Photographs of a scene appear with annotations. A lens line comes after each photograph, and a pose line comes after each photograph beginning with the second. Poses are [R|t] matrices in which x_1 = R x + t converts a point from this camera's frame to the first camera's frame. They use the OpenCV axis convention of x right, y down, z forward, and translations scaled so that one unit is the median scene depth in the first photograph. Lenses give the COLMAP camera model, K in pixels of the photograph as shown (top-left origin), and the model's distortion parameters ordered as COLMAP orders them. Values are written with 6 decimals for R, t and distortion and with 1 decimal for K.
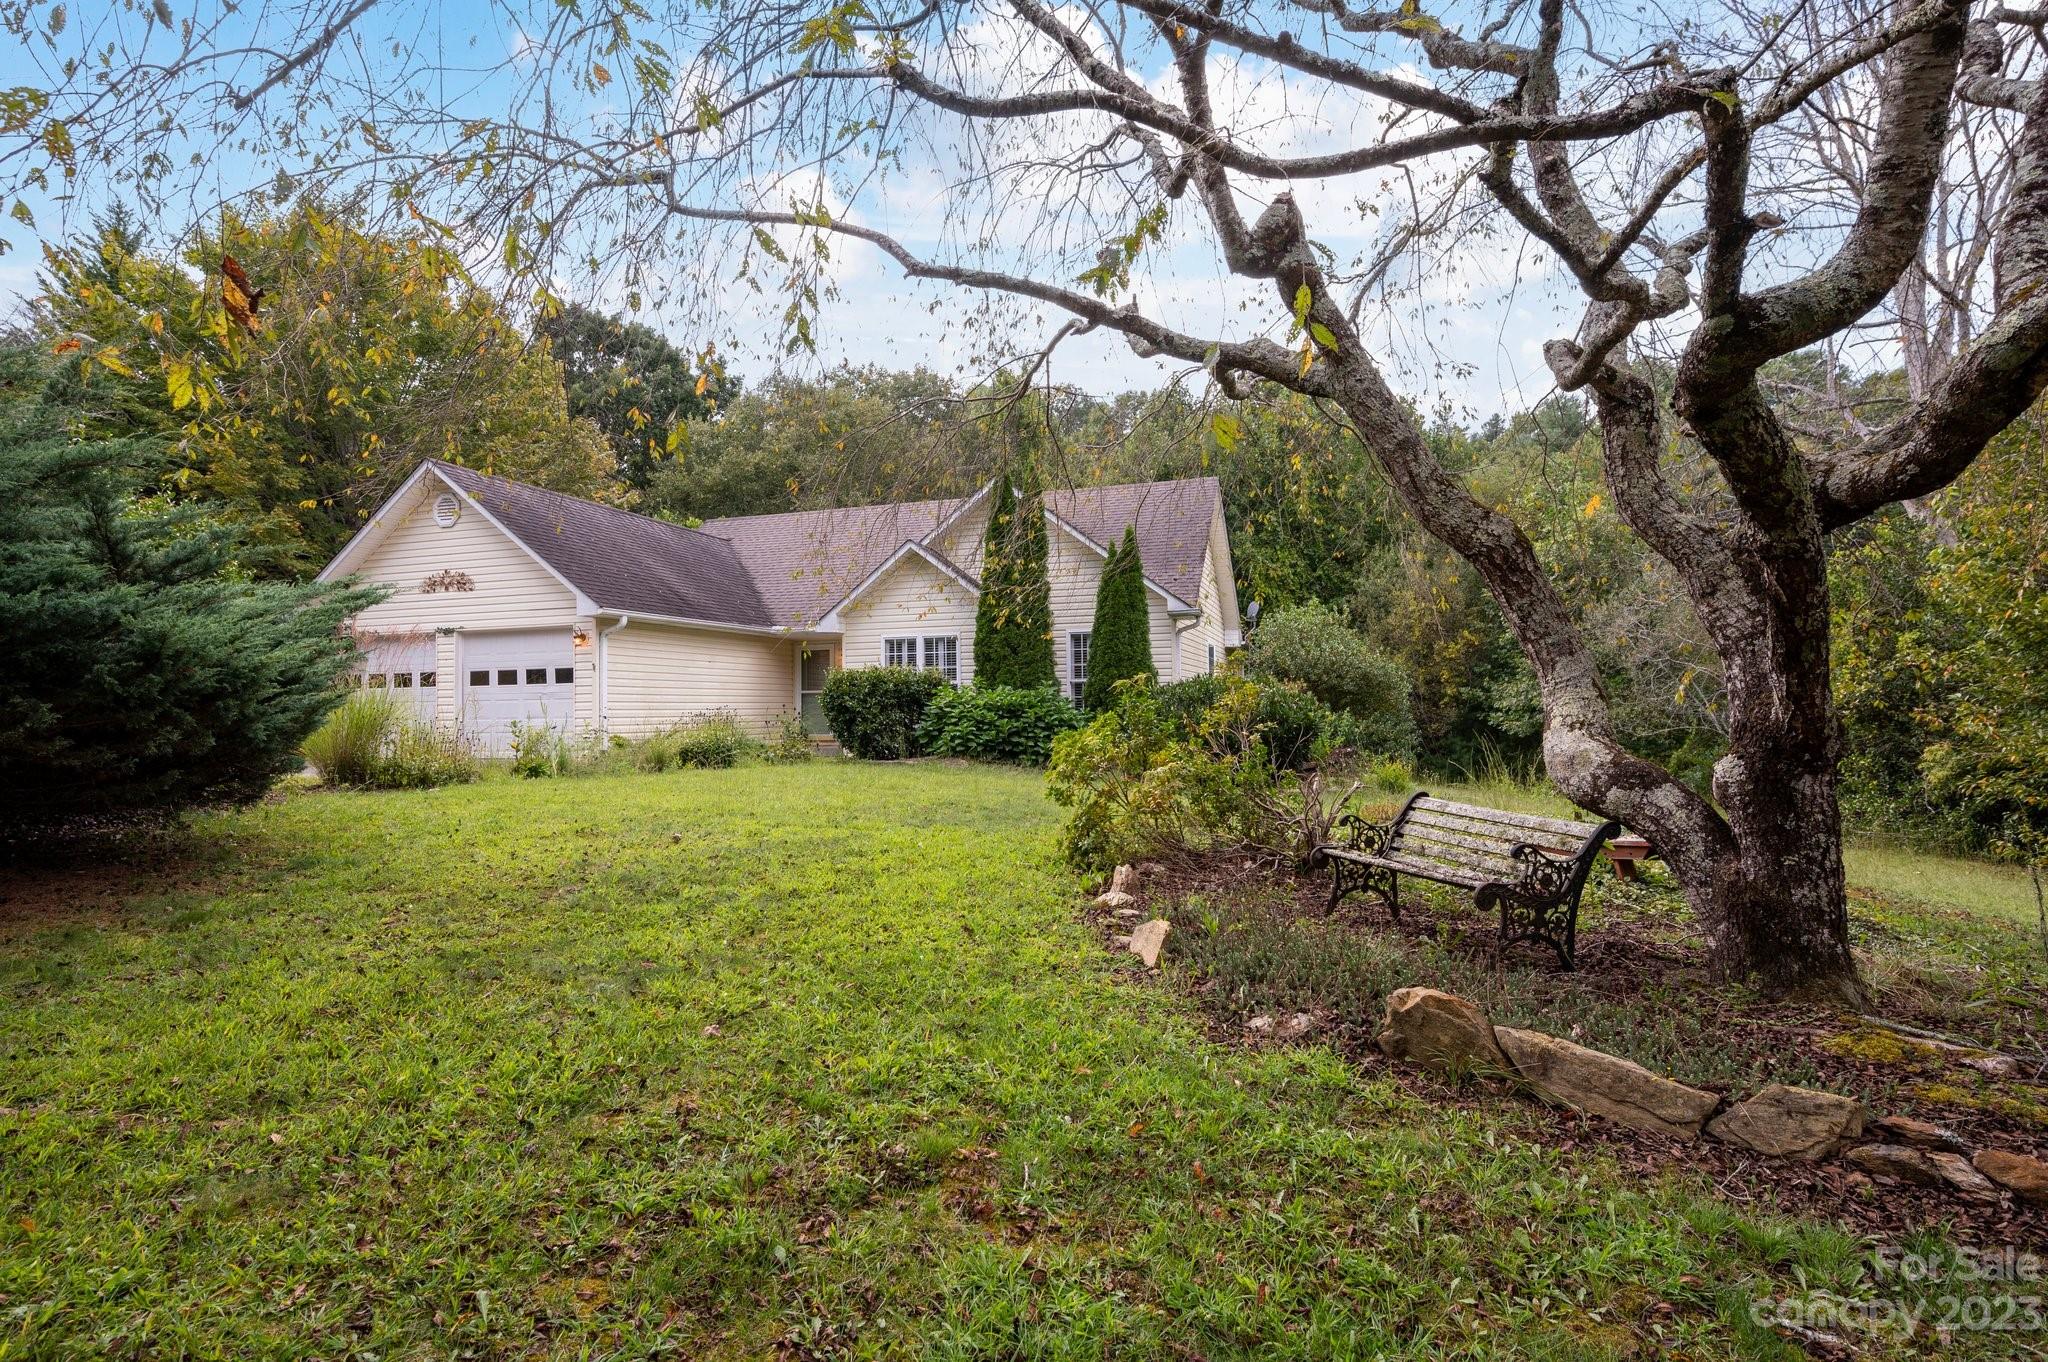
lens RADIAL K [[1063.3, 0, 1024.0], [0, 1063.3, 681.0], [0, 0, 1]] dist [-0.000816, -0.000684]
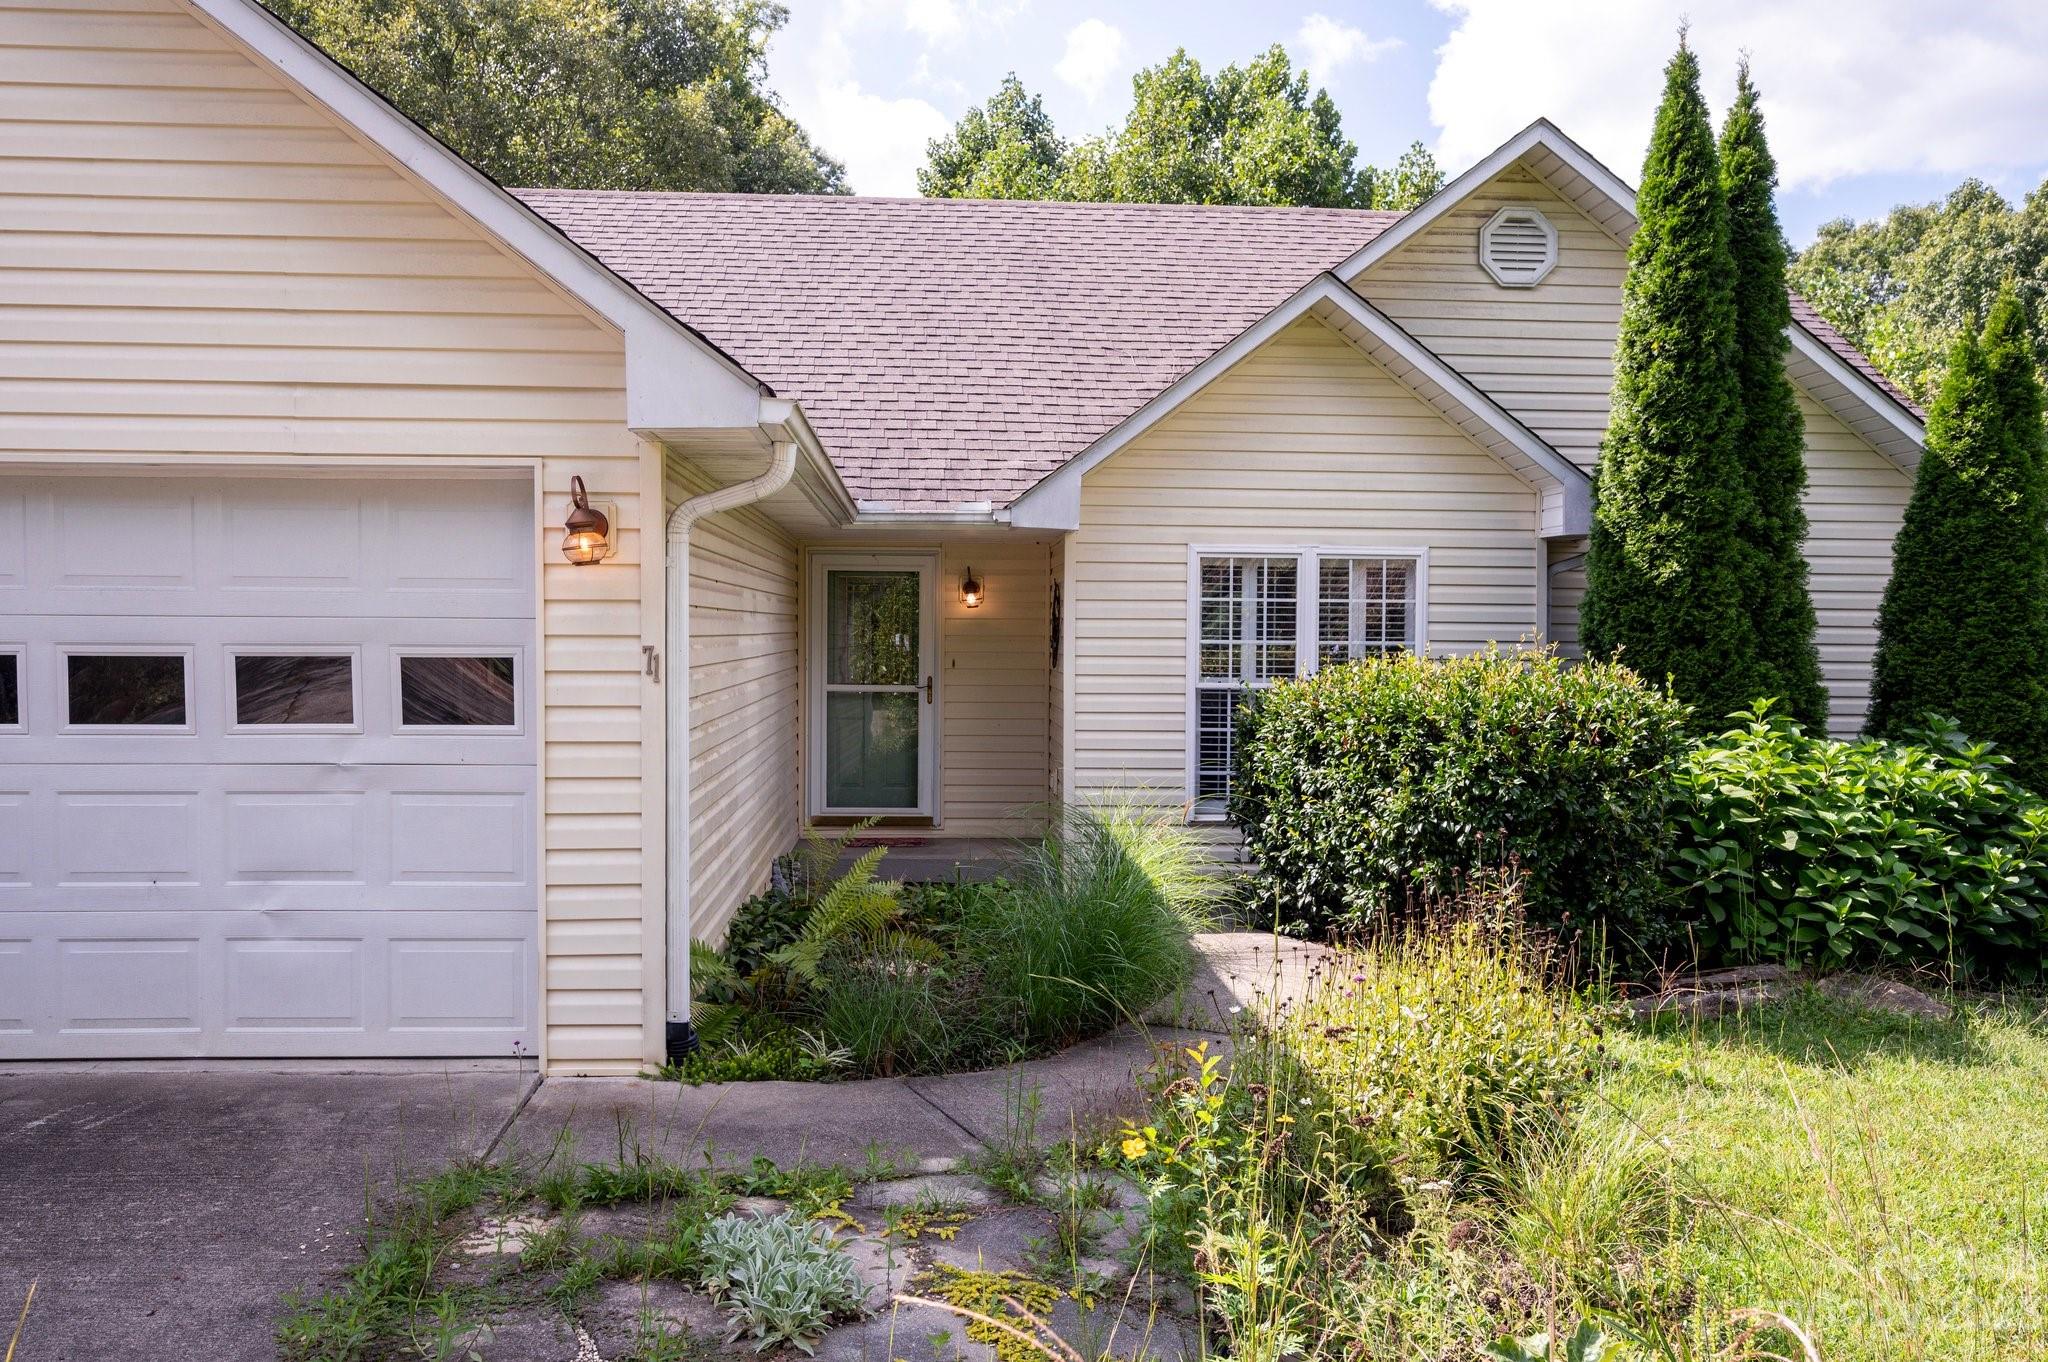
lens RADIAL K [[1523.7, 0, 1024.0], [0, 1523.7, 681.0], [0, 0, 1]] dist [0.006964, 0.007129]
pose [[0.924243, 0.009226, 0.381694, -0.420640], [-0.032894, 0.997915, 0.055528, -0.027457], [-0.380386, -0.063877, 0.922619, 0.620067]]
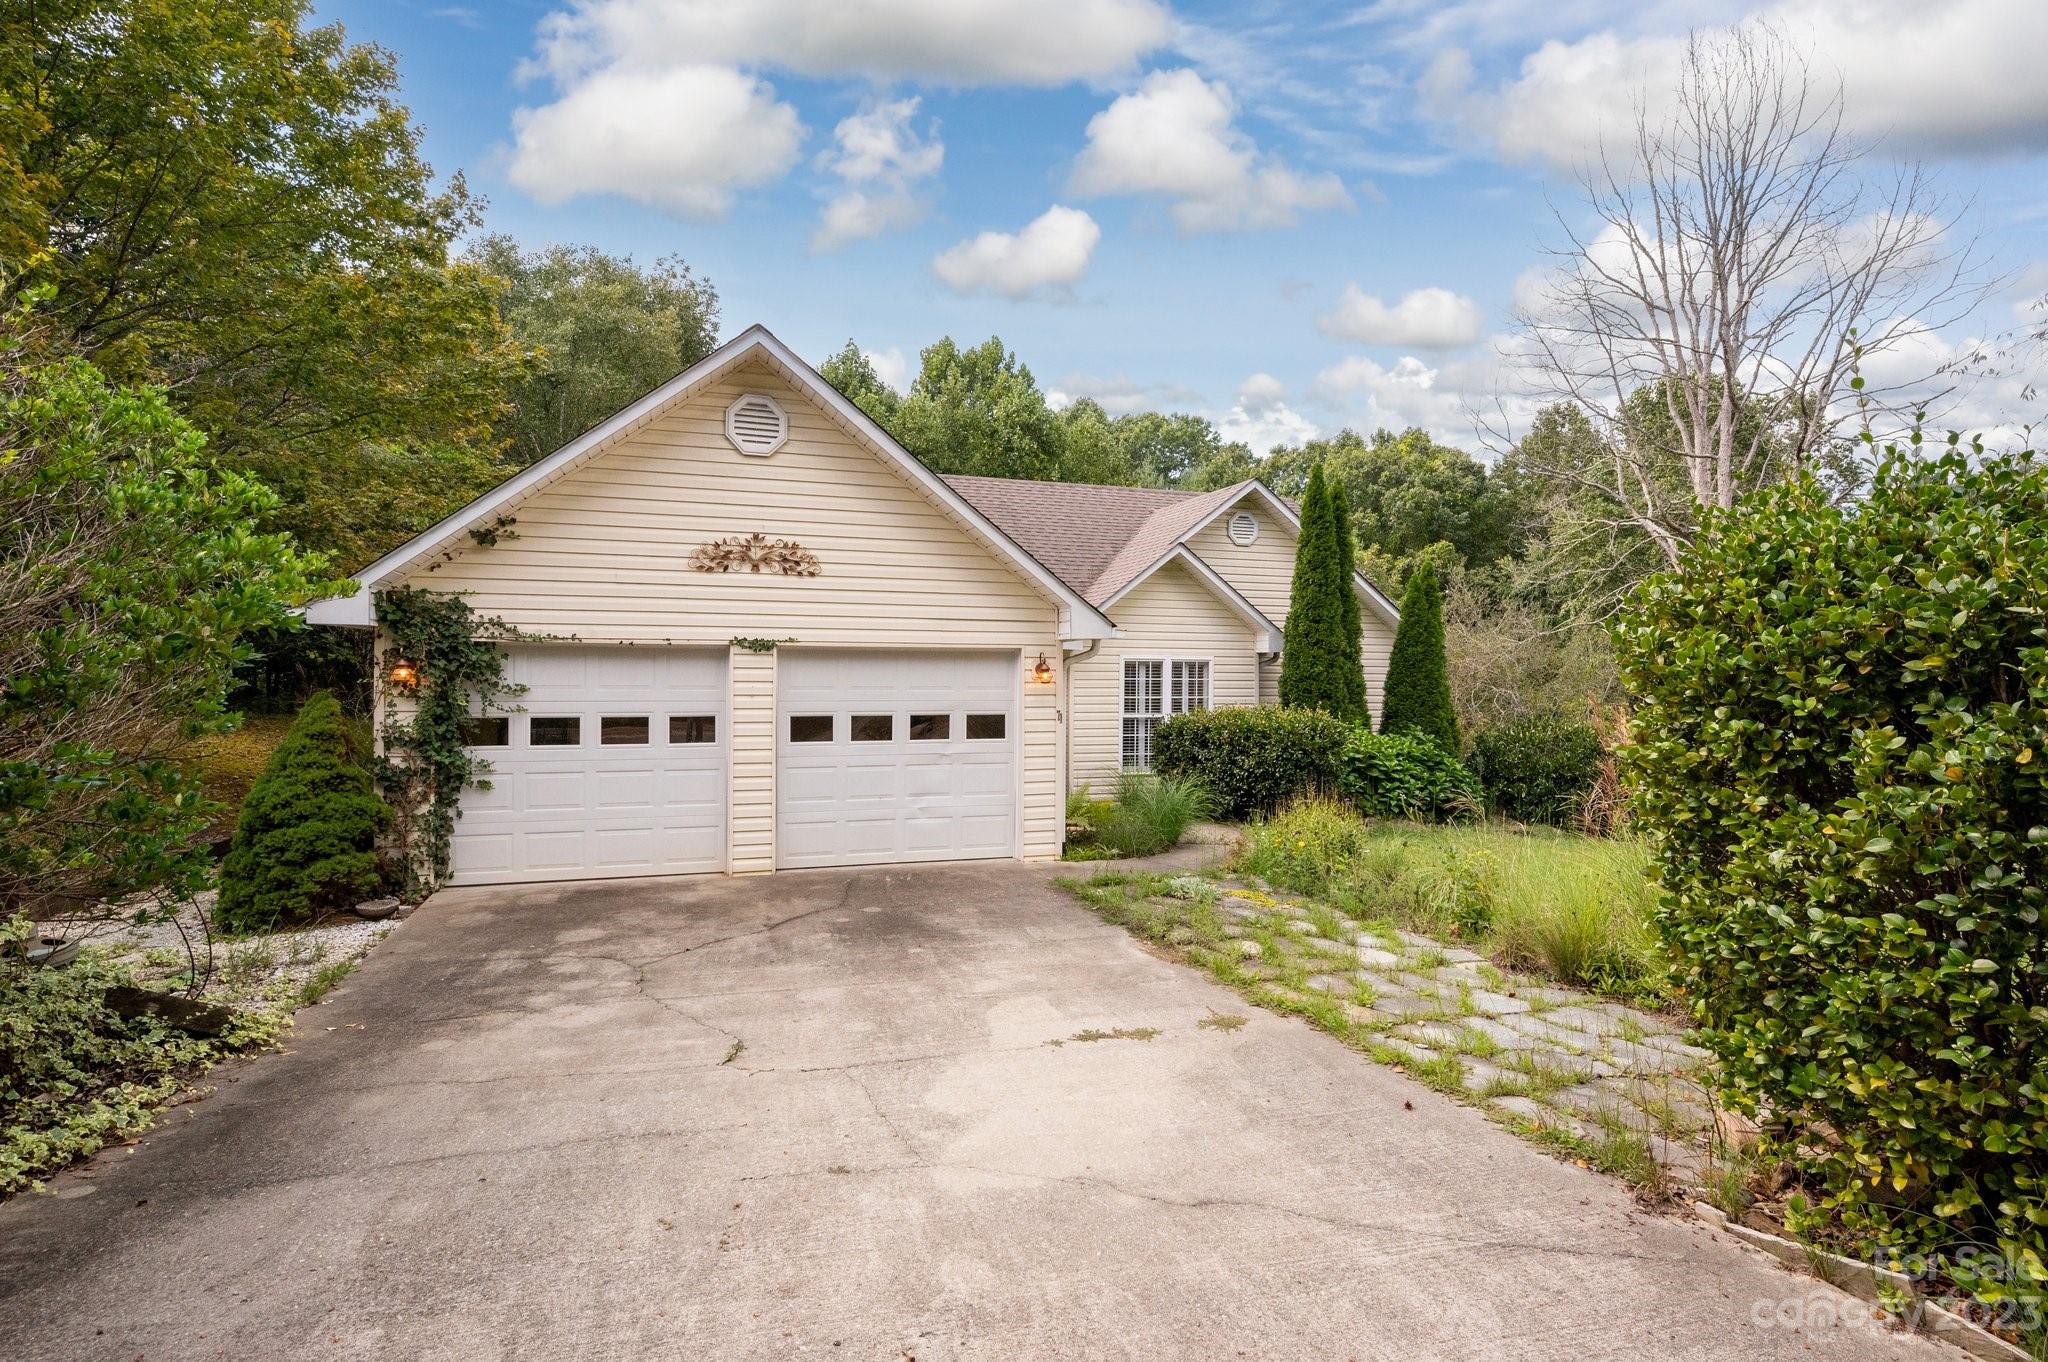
lens RADIAL K [[1020.7, 0, 1024.0], [0, 1020.7, 681.0], [0, 0, 1]] dist [-0.002533, 0.000460]
pose [[0.793204, 0.013525, 0.608806, -0.741817], [-0.036749, 0.998994, 0.025687, -0.045776], [-0.607846, -0.042748, 0.792903, 0.480288]]
